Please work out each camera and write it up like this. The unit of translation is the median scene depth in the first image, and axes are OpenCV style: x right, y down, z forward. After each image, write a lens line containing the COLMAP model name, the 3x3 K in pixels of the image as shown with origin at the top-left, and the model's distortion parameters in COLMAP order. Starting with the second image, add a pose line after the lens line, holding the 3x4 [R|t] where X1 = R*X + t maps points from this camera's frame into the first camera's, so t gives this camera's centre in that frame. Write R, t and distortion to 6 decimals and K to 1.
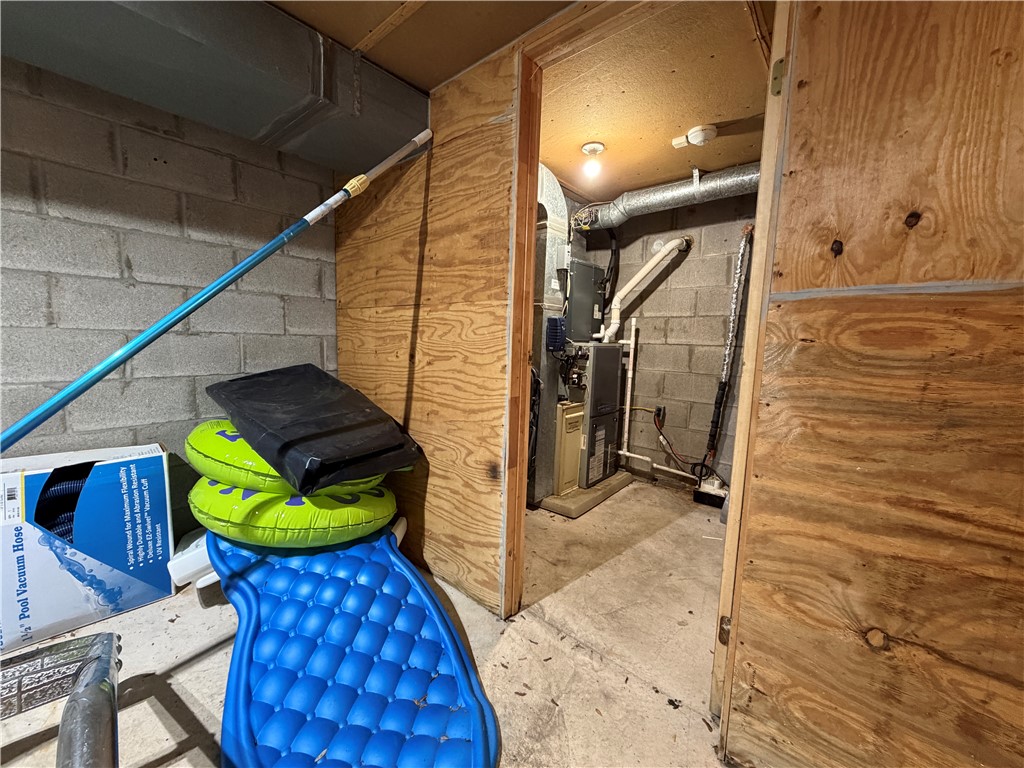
lens RADIAL K [[405.8, 0, 507.7], [0, 405.8, 382.7], [0, 0, 1]] dist [-0.003071, -0.000173]
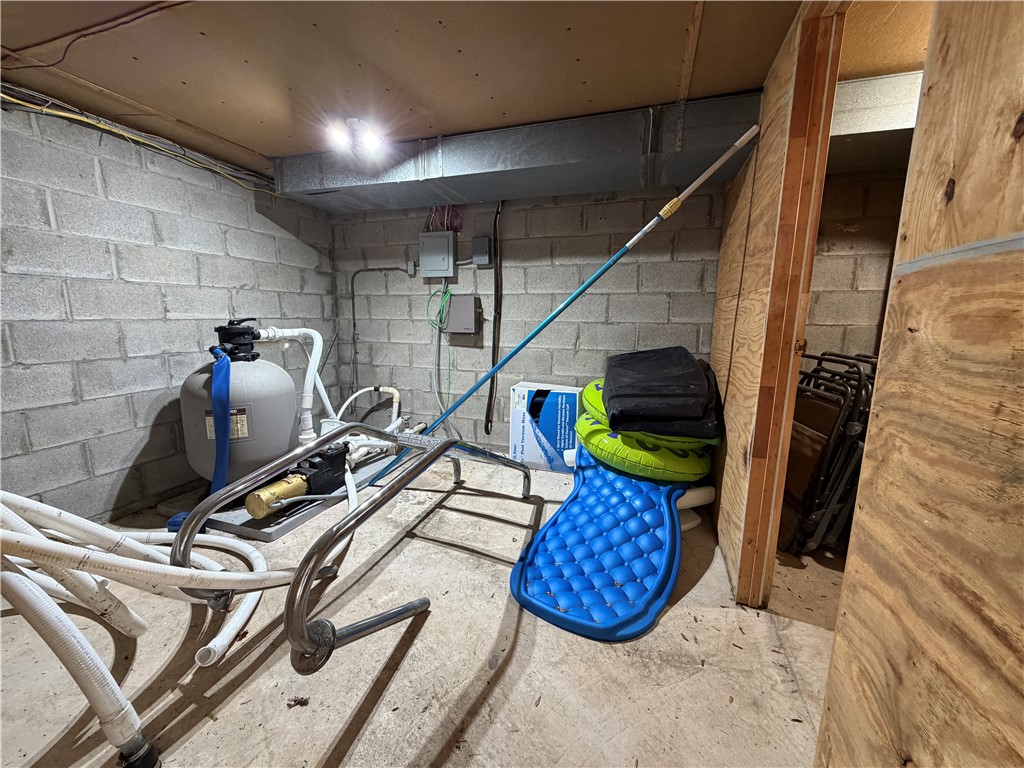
lens RADIAL K [[405.8, 0, 507.3], [0, 405.8, 383.0], [0, 0, 1]] dist [-0.003071, -0.000173]
pose [[0.370922, 0.125629, -0.920127, 0.576841], [-0.095047, 0.990740, 0.096955, -0.006856], [0.923787, 0.051493, 0.379428, 0.044515]]
